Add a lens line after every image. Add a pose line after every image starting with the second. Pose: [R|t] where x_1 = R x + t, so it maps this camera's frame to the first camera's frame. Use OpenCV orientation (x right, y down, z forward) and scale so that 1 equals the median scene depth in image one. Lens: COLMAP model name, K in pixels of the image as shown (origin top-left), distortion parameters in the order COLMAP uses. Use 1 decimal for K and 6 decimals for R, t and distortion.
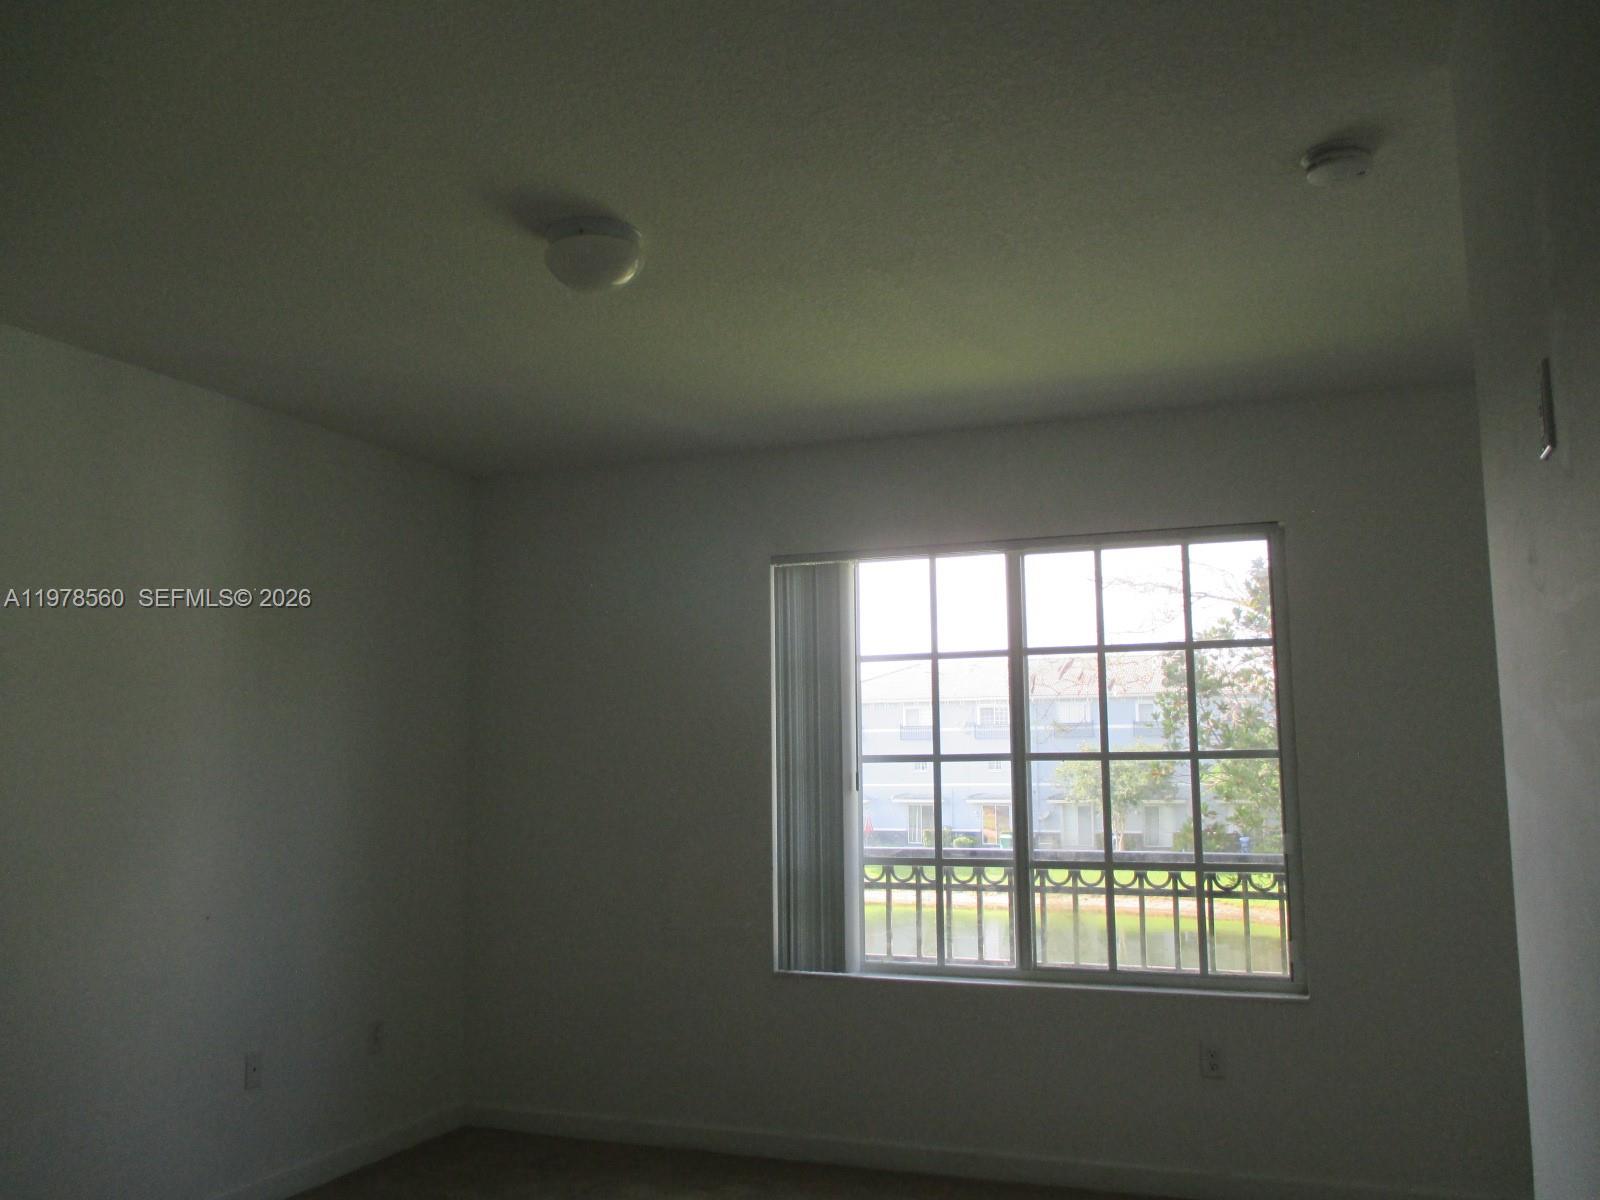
lens RADIAL K [[1333.2, 0, 801.5], [0, 1333.2, 592.3], [0, 0, 1]] dist [-0.016096, -0.009000]
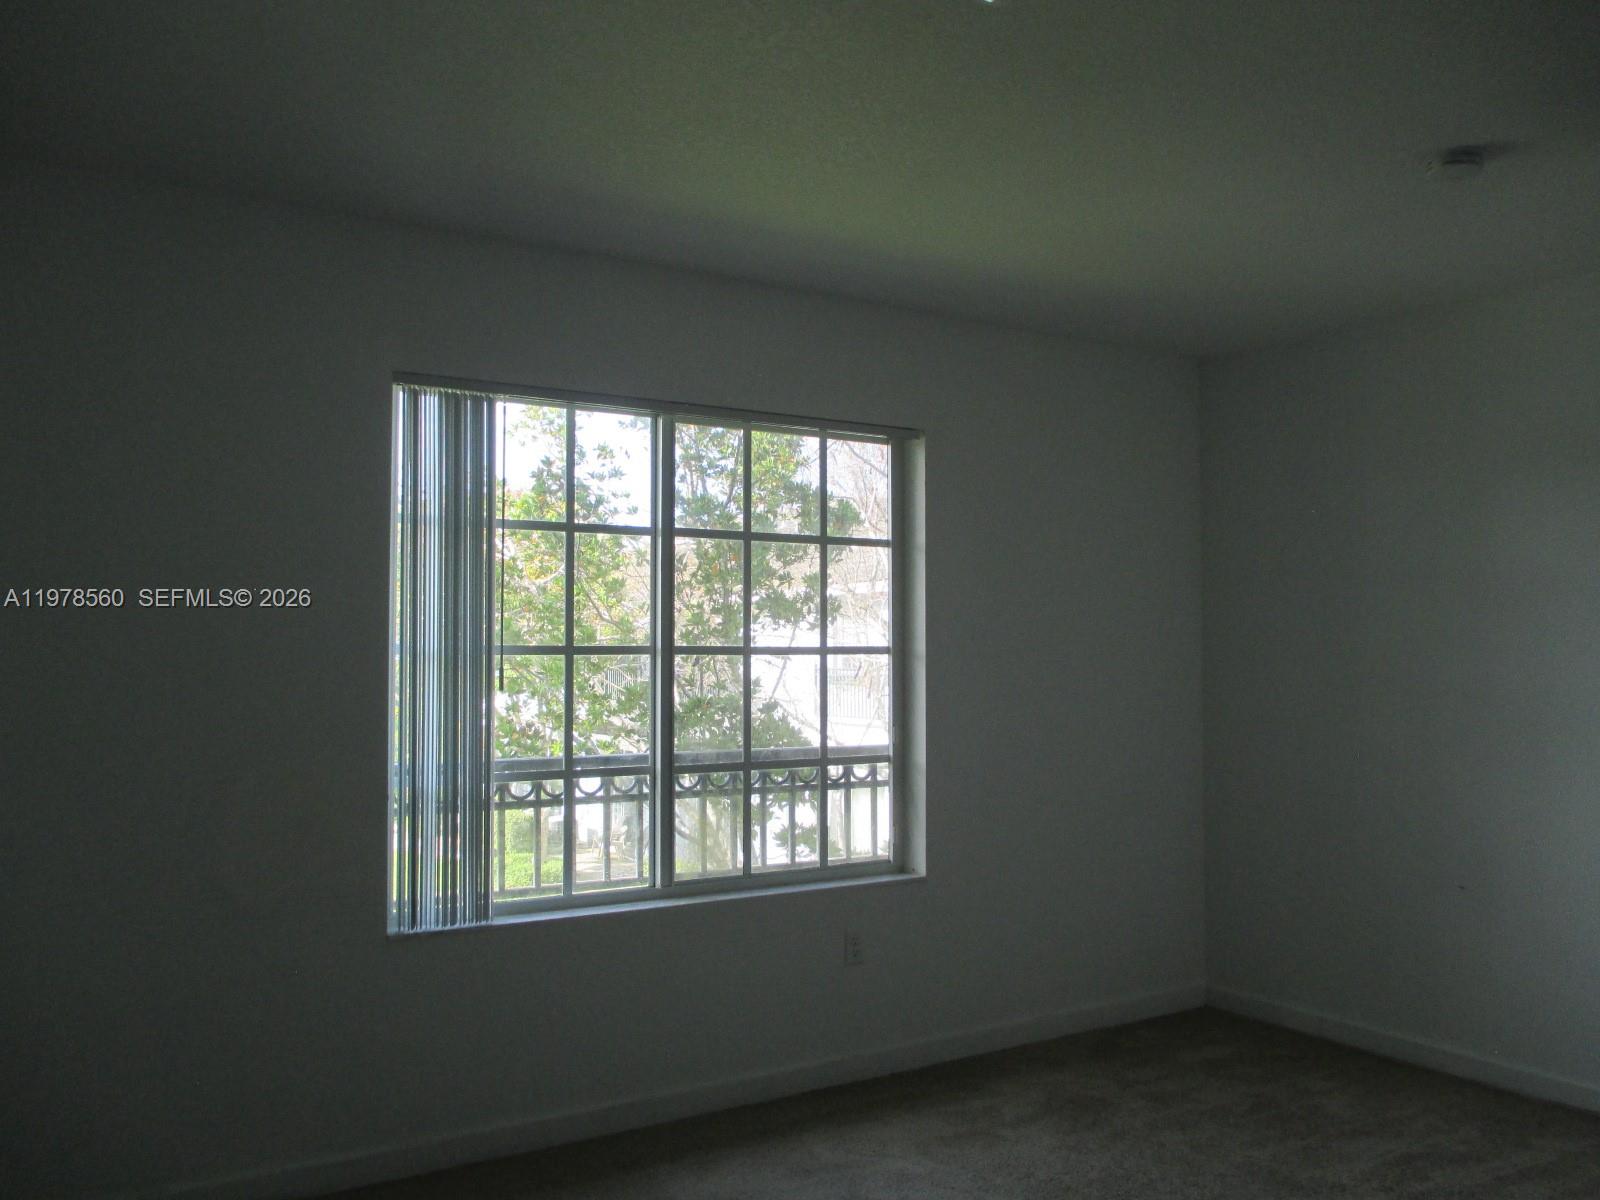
lens RADIAL K [[1318.6, 0, 800.0], [0, 1318.6, 600.0], [0, 0, 1]] dist [0.006779, -0.001337]
pose [[0.600559, 0.052077, 0.797882, -0.479897], [-0.099476, 0.994990, 0.009932, 0.072680], [-0.793368, -0.085335, 0.602731, 0.398432]]
